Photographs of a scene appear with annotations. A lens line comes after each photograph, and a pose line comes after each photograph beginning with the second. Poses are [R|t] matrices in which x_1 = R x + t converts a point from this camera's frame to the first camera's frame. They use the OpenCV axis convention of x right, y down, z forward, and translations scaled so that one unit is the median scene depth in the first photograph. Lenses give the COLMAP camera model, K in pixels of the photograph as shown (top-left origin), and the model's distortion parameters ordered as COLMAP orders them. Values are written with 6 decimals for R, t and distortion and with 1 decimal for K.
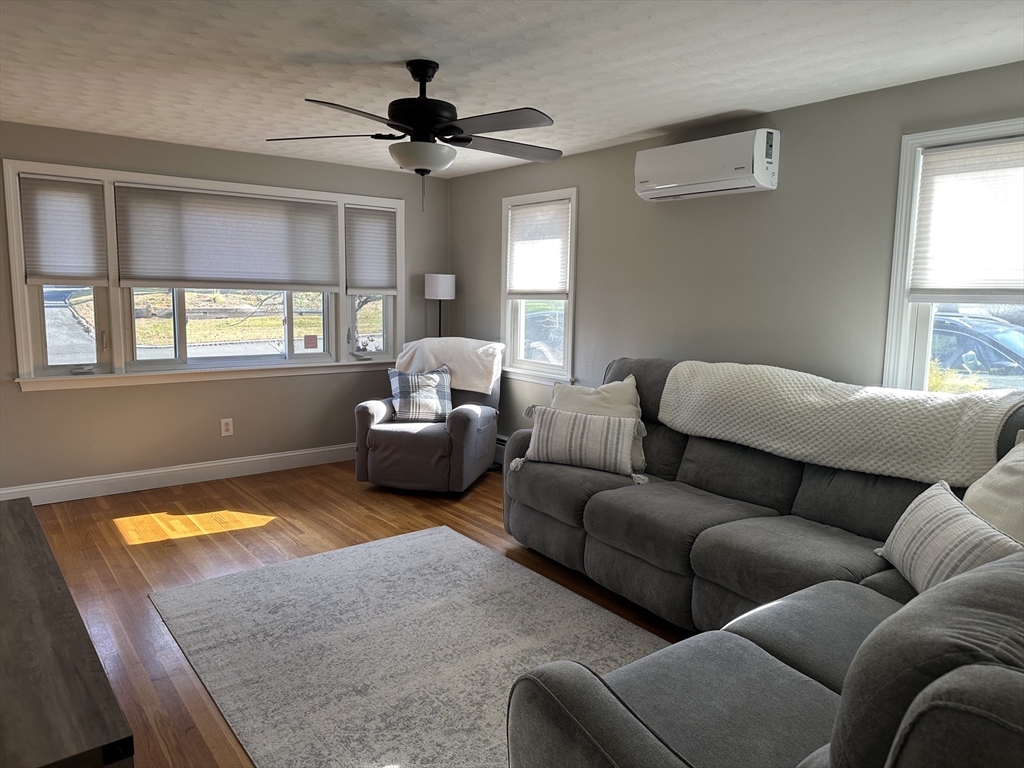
lens RADIAL K [[724.8, 0, 507.5], [0, 724.8, 378.0], [0, 0, 1]] dist [0.091124, -0.080900]
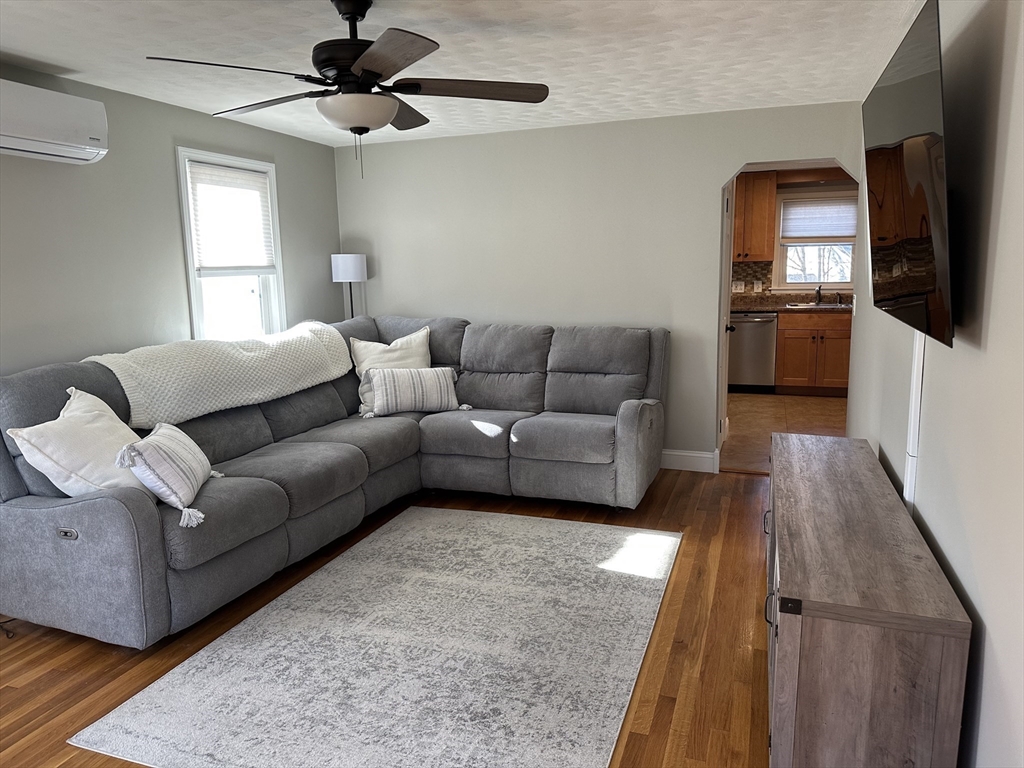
lens RADIAL K [[724.8, 0, 513.2], [0, 724.8, 383.8], [0, 0, 1]] dist [0.091124, -0.080900]
pose [[-0.552911, -0.135606, 0.822132, -0.886026], [0.122513, 0.962714, 0.241188, -0.171859], [-0.824184, 0.234078, -0.515682, 1.286897]]
